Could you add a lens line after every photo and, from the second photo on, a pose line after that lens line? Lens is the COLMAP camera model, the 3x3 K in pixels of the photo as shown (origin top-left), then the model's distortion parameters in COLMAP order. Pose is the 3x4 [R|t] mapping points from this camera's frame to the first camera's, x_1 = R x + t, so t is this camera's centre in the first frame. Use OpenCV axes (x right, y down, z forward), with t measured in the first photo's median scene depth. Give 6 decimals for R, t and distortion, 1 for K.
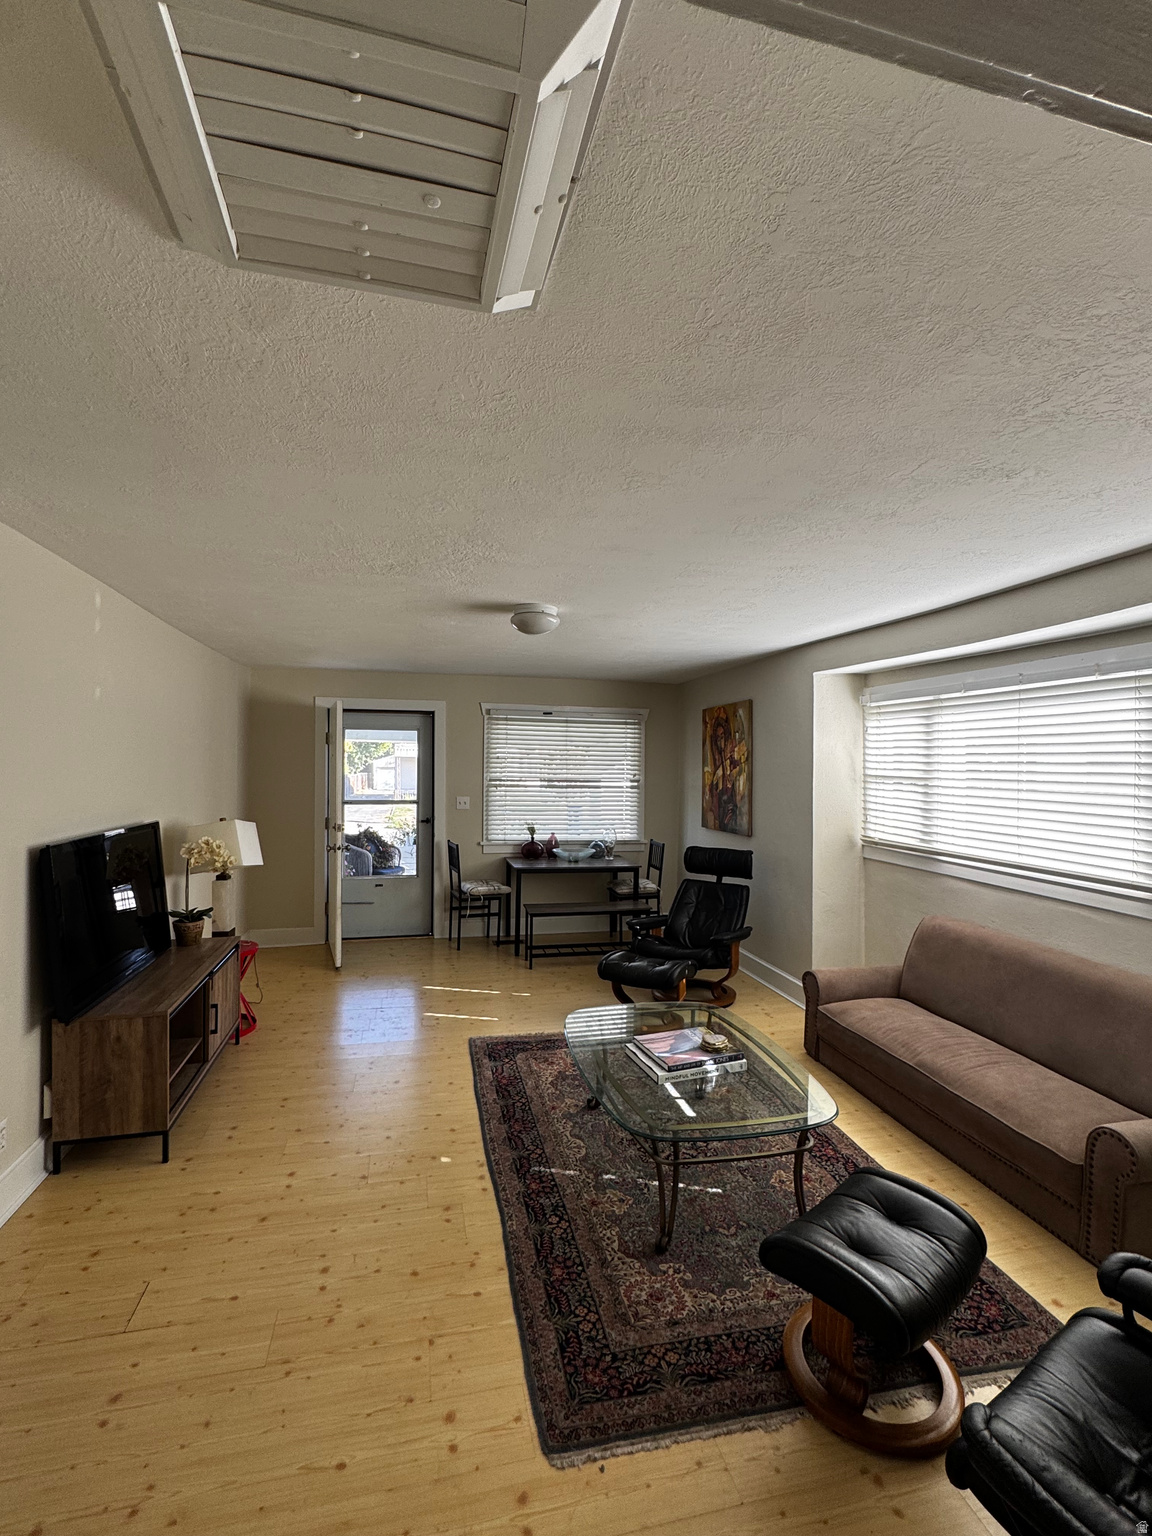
lens RADIAL K [[696.9, 0, 572.1], [0, 696.9, 769.7], [0, 0, 1]] dist [0.000694, 0.000089]
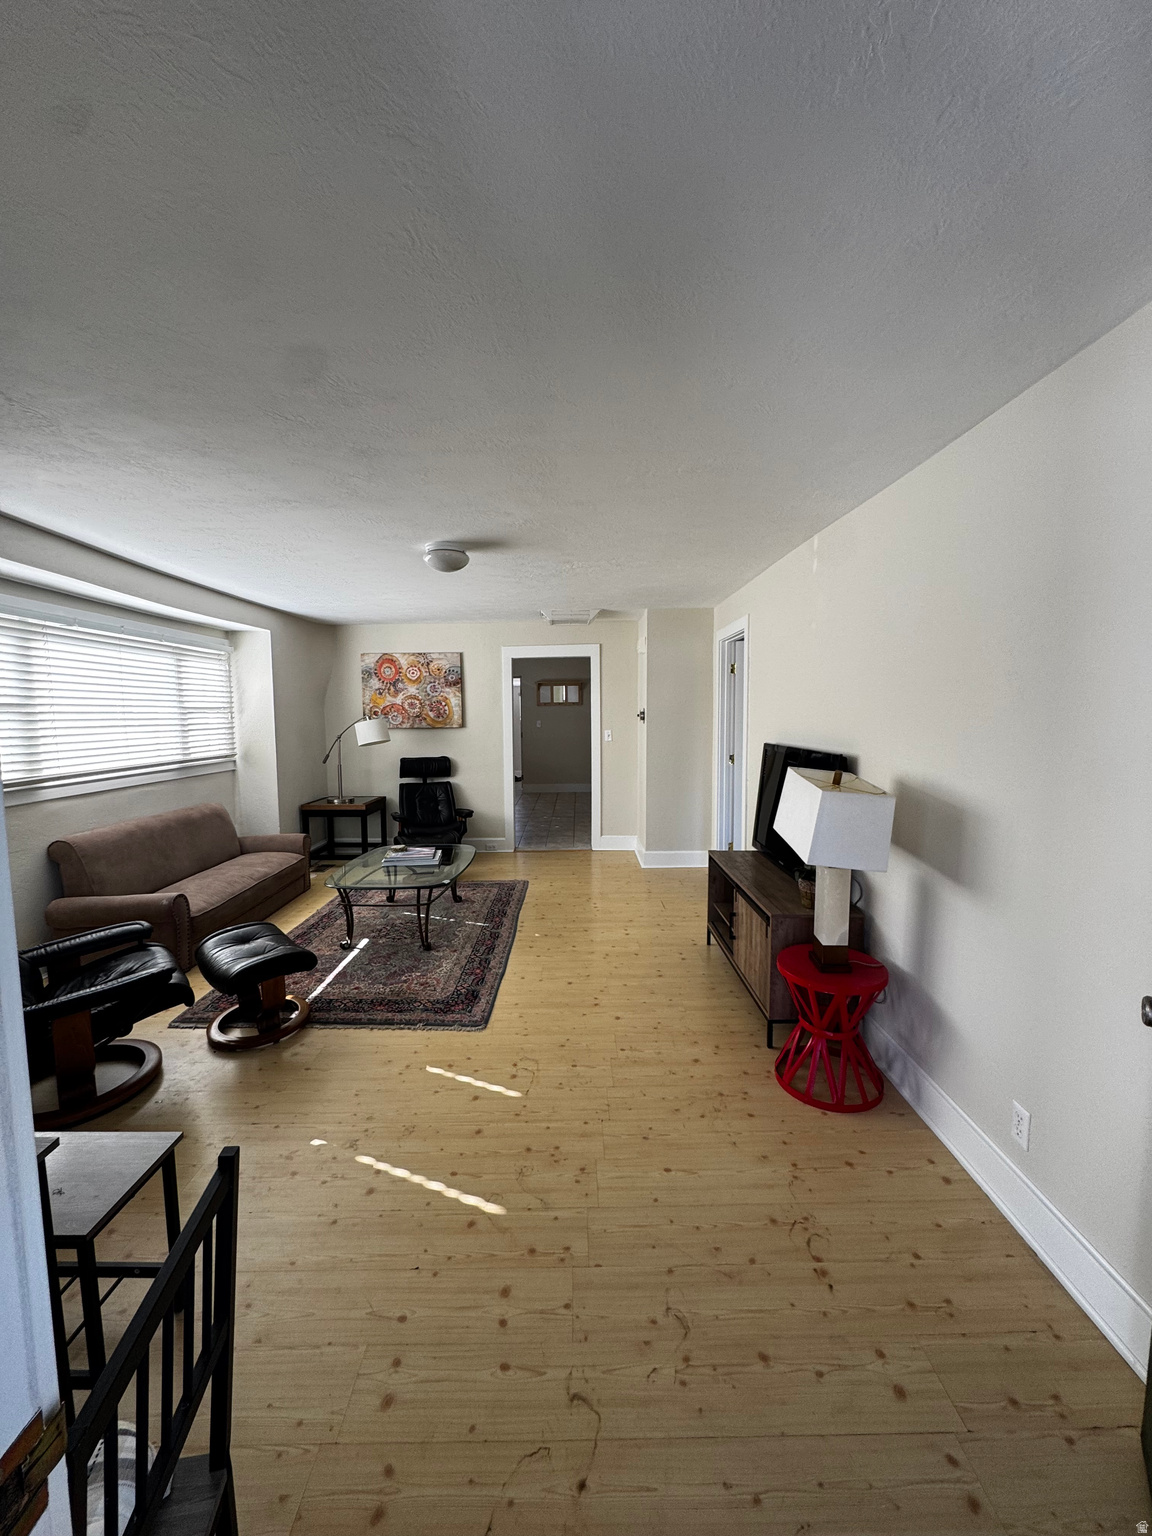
lens RADIAL K [[611.8, 0, 575.9], [0, 611.8, 763.7], [0, 0, 1]] dist [-0.002526, 0.000177]
pose [[-0.975187, -0.021399, 0.220345, -0.401218], [0.000258, 0.995207, 0.097794, 0.010818], [-0.221382, 0.095424, -0.970507, 1.634648]]
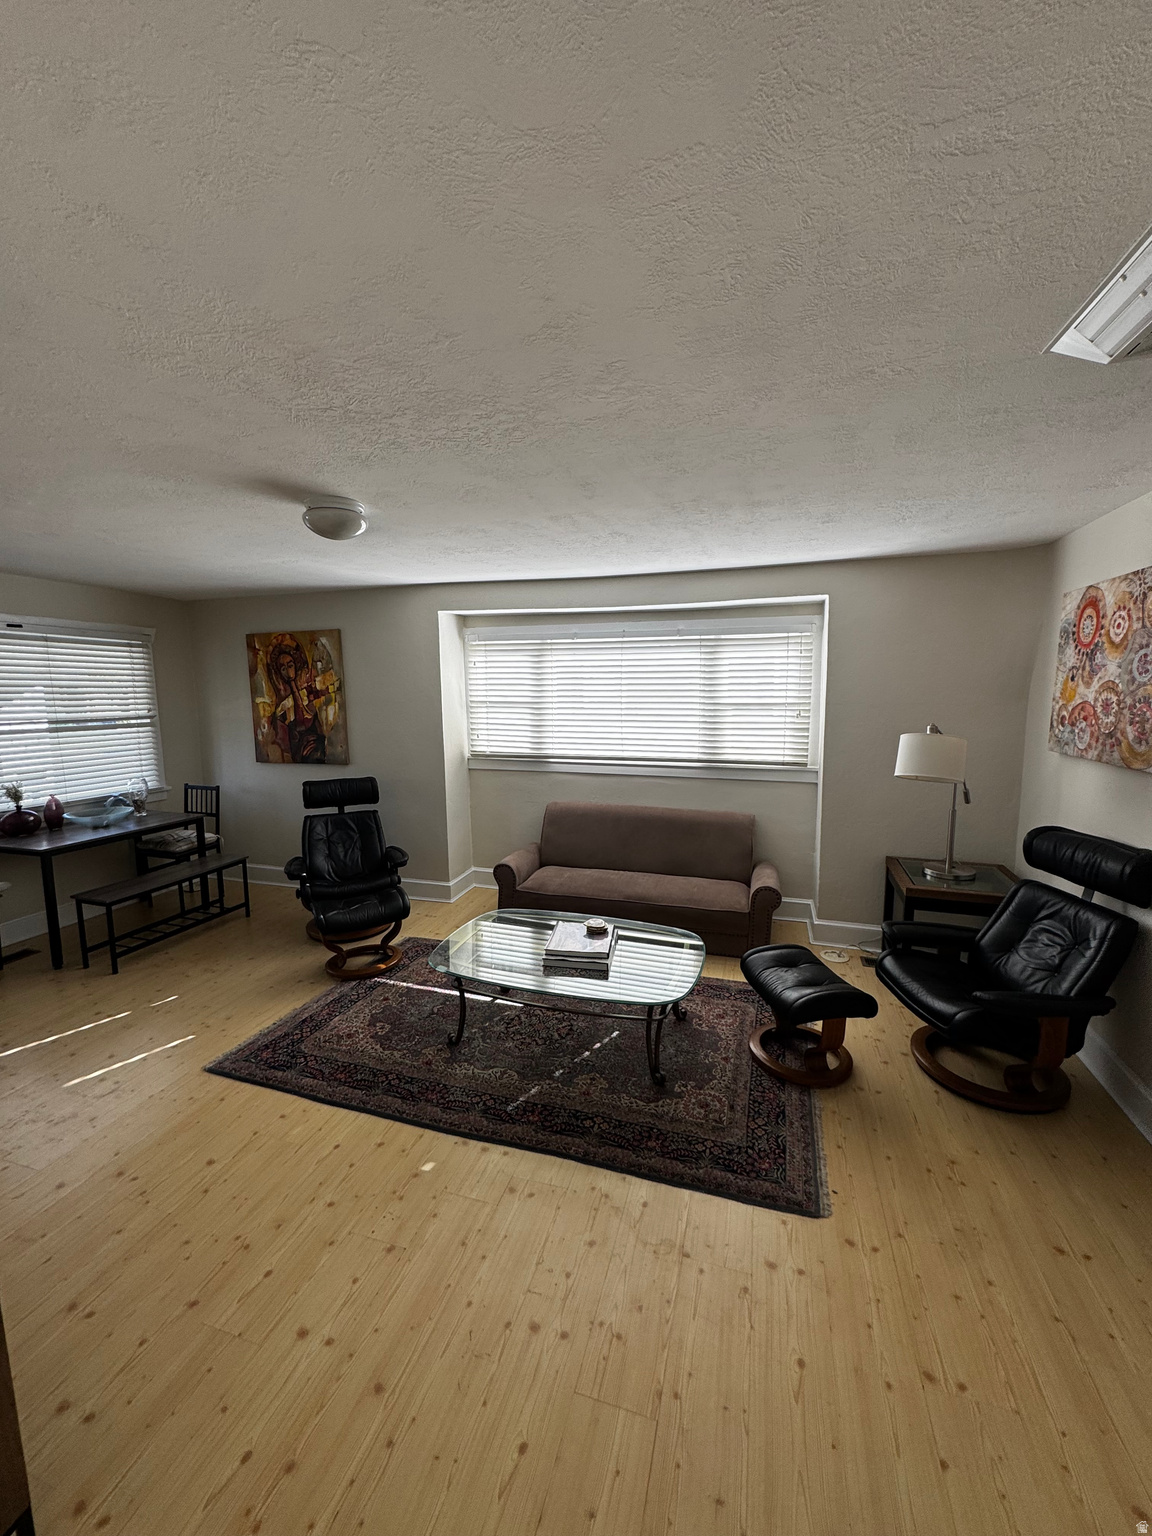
lens RADIAL K [[611.8, 0, 574.8], [0, 611.8, 763.2], [0, 0, 1]] dist [-0.002526, 0.000177]
pose [[0.505897, -0.116391, 0.854705, -0.470245], [0.018977, 0.992117, 0.123870, -0.015765], [-0.862385, -0.046446, 0.504118, 0.340334]]
